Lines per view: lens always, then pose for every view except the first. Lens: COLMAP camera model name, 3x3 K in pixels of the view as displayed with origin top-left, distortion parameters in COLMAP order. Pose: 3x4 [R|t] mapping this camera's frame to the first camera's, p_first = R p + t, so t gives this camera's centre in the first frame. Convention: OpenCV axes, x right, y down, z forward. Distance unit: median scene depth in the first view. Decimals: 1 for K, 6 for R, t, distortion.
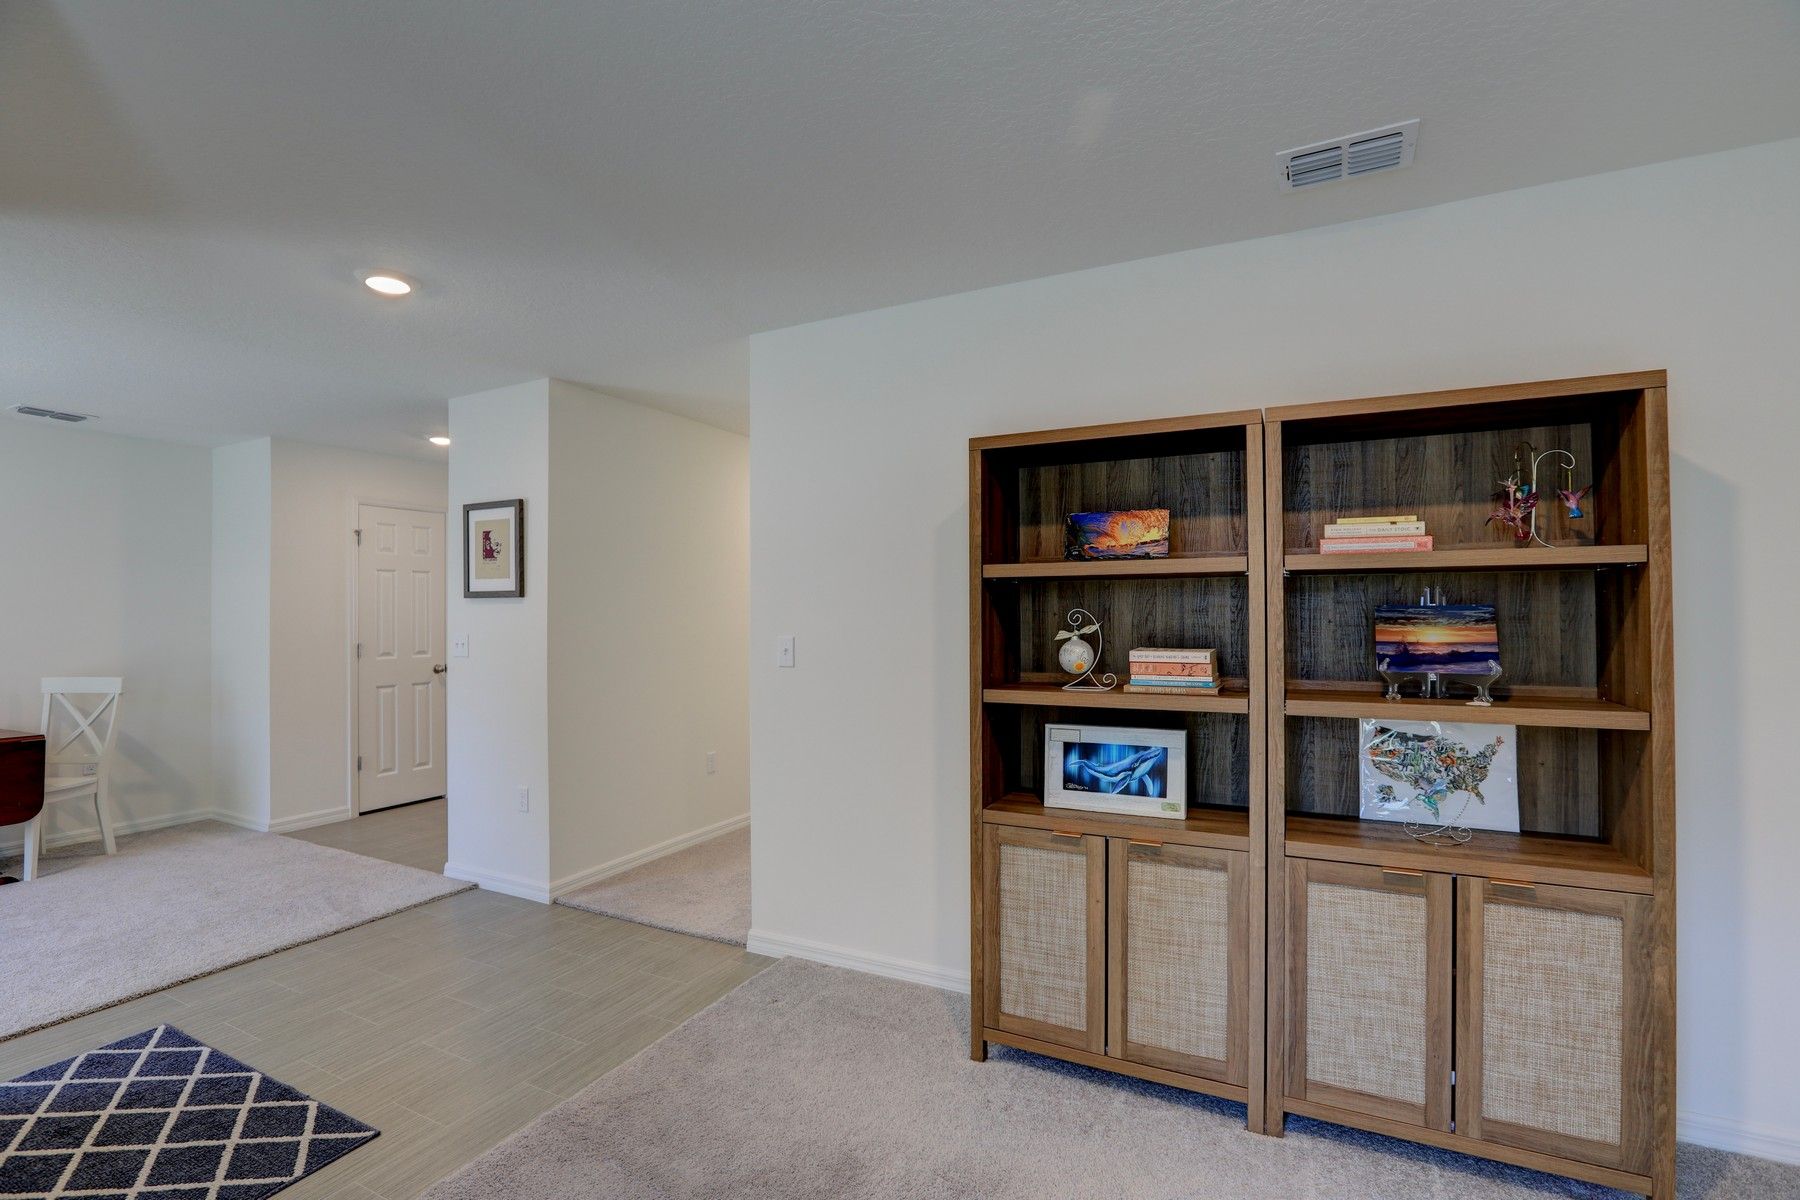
lens RADIAL K [[817.1, 0, 902.4], [0, 817.1, 605.2], [0, 0, 1]] dist [-0.040043, 0.012484]
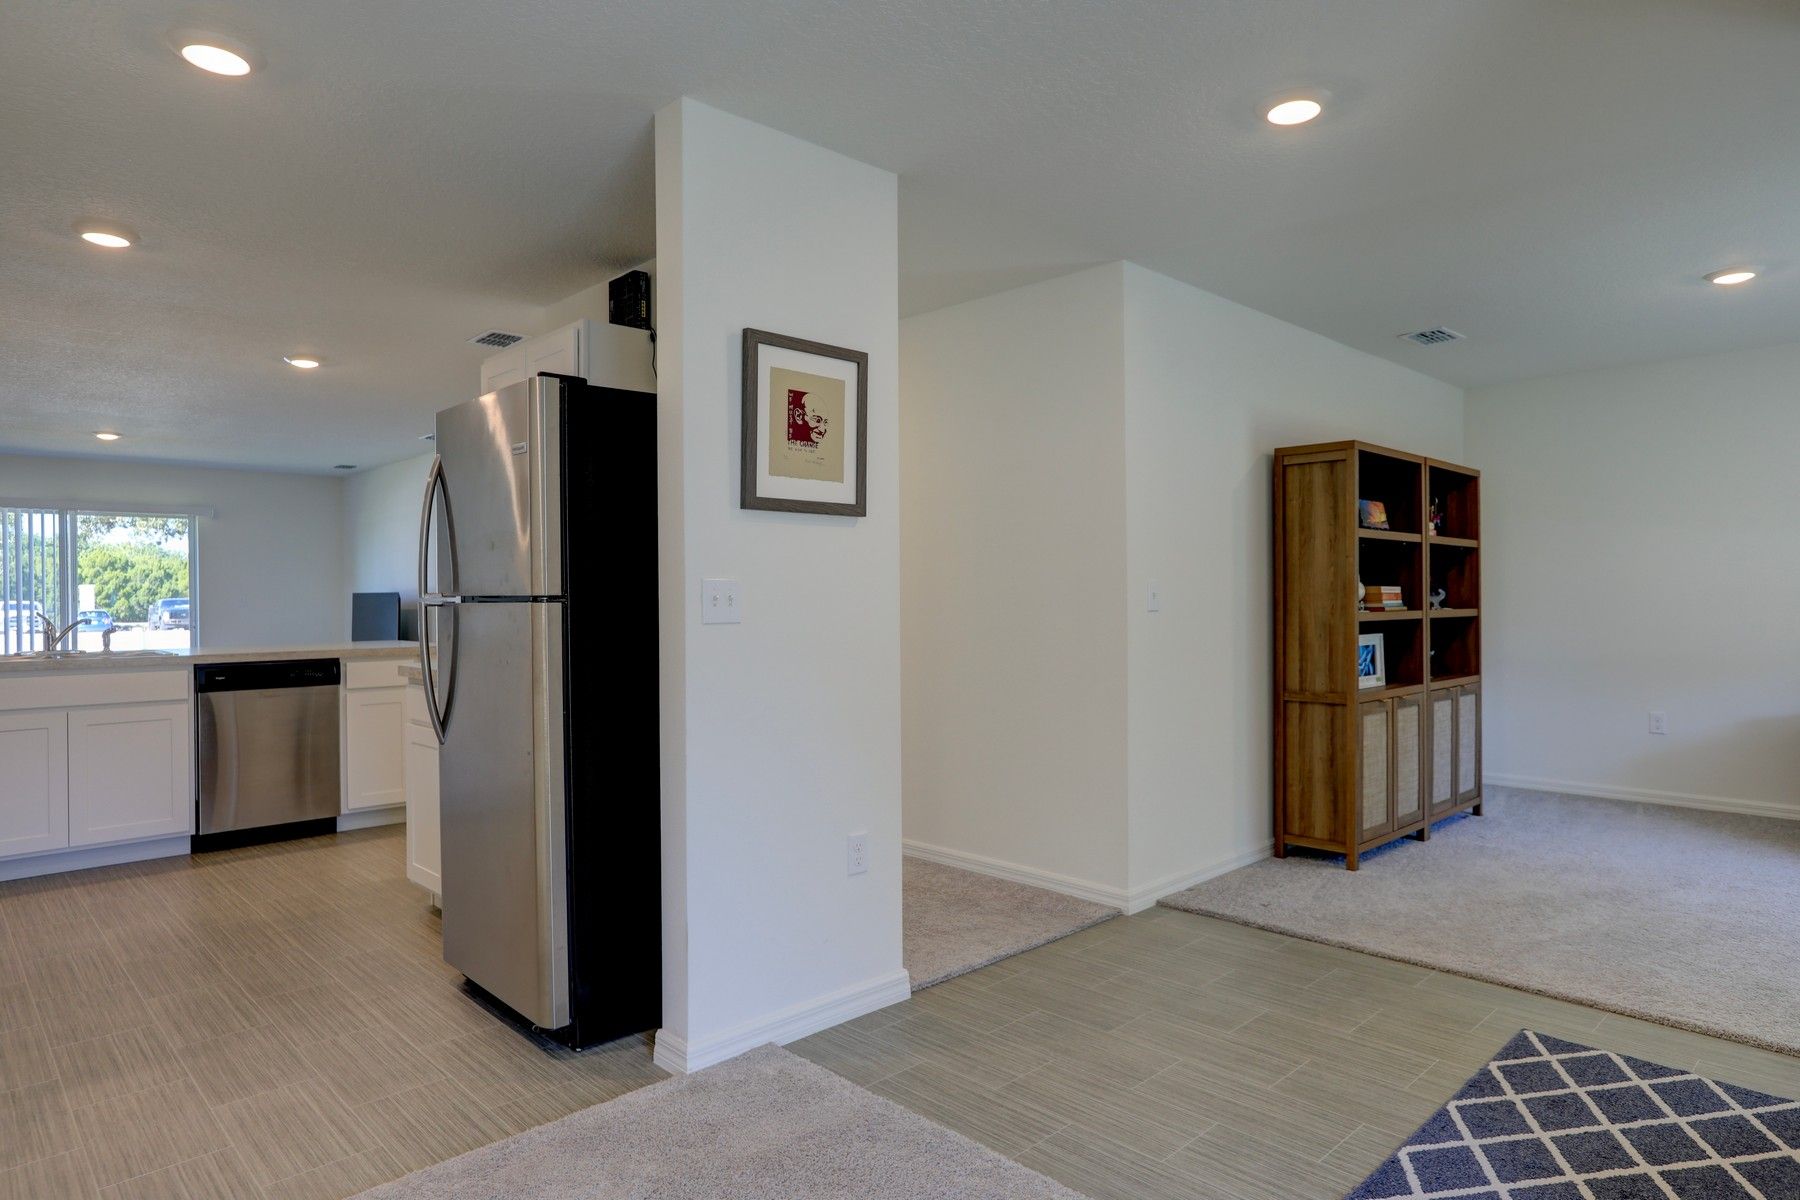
lens RADIAL K [[1045.2, 0, 932.8], [0, 1045.2, 602.4], [0, 0, 1]] dist [-0.004404, 0.000880]
pose [[0.315480, -0.003773, 0.948925, -1.778469], [-0.007511, 0.999951, 0.006473, 0.072142], [-0.948902, -0.009169, 0.315436, 1.053183]]
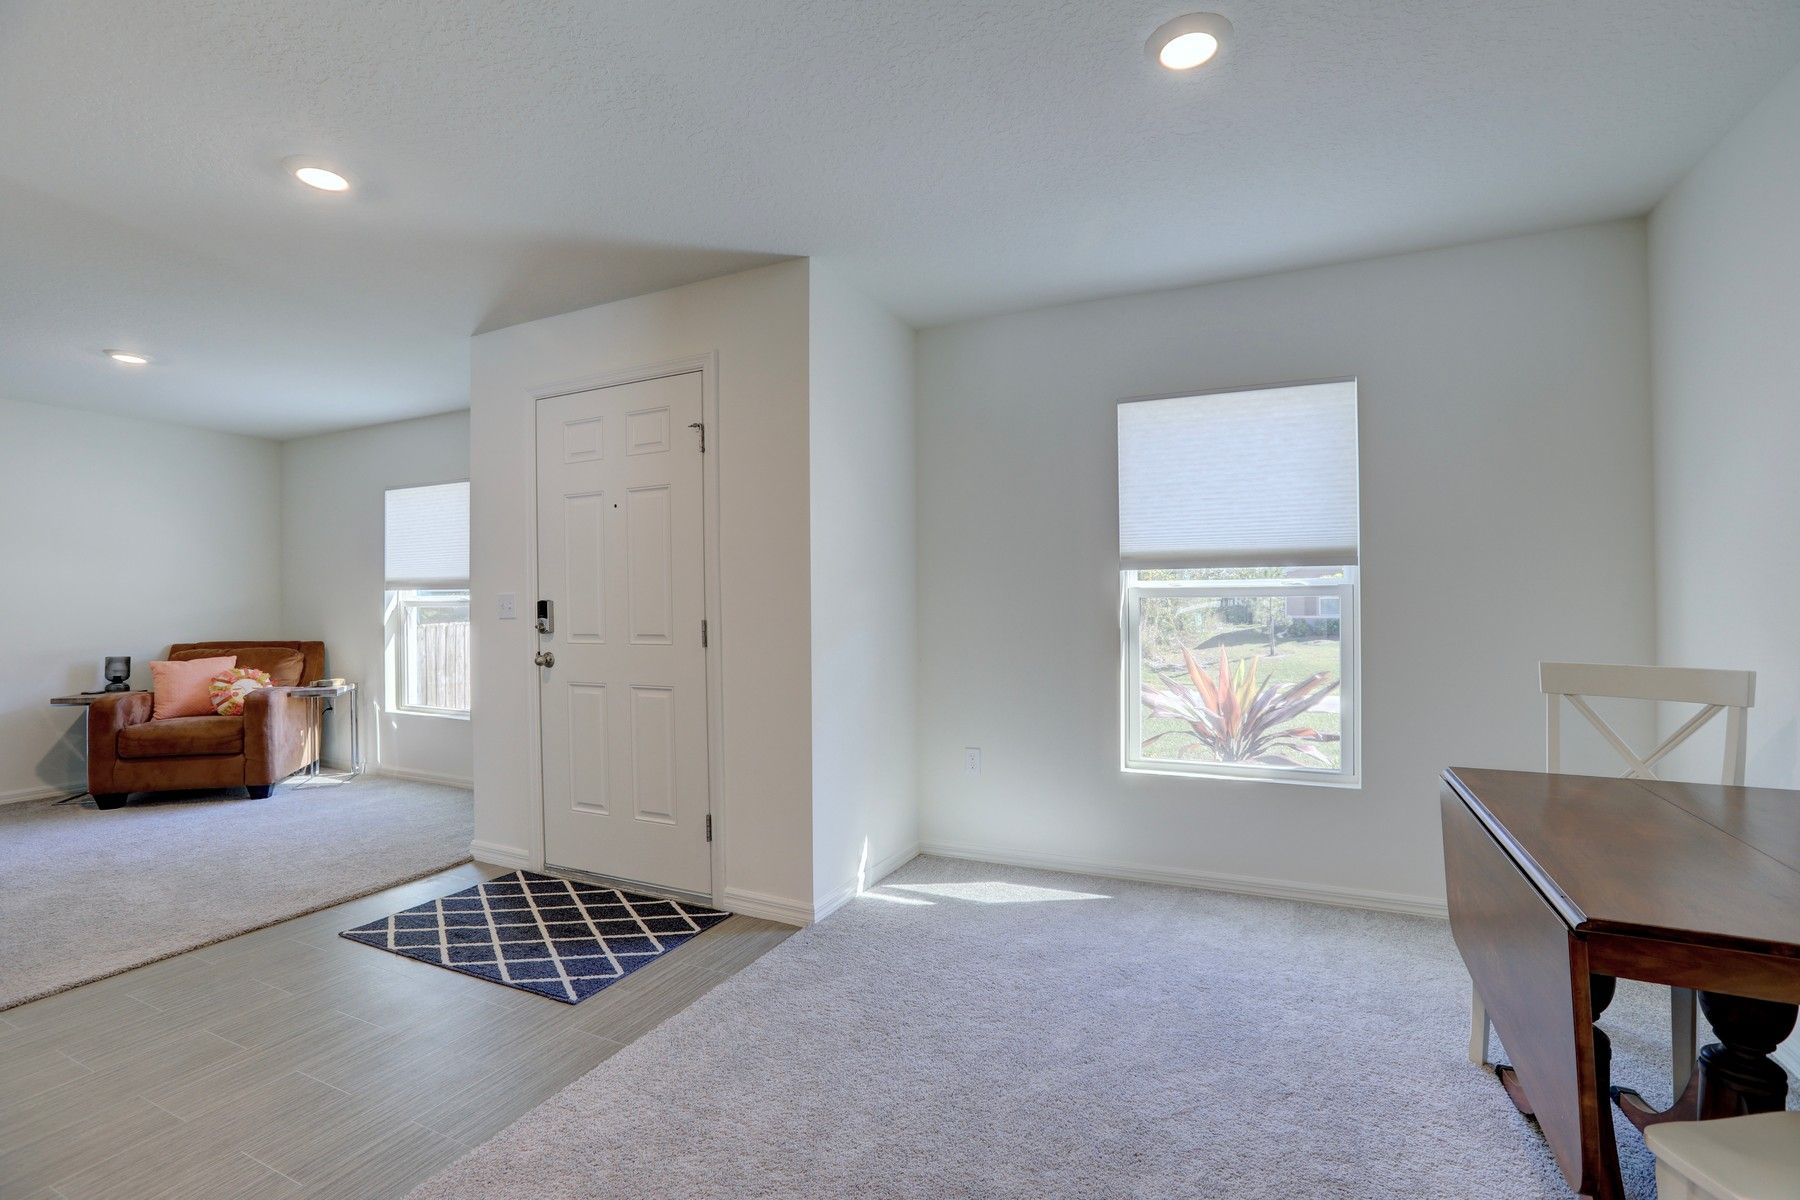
lens RADIAL K [[817.1, 0, 902.4], [0, 817.1, 605.2], [0, 0, 1]] dist [-0.040043, 0.012484]
pose [[-0.999750, 0.012681, -0.018432, -1.300580], [0.012811, 0.999894, -0.006909, 0.087927], [0.018343, -0.007143, -0.999806, 1.939451]]
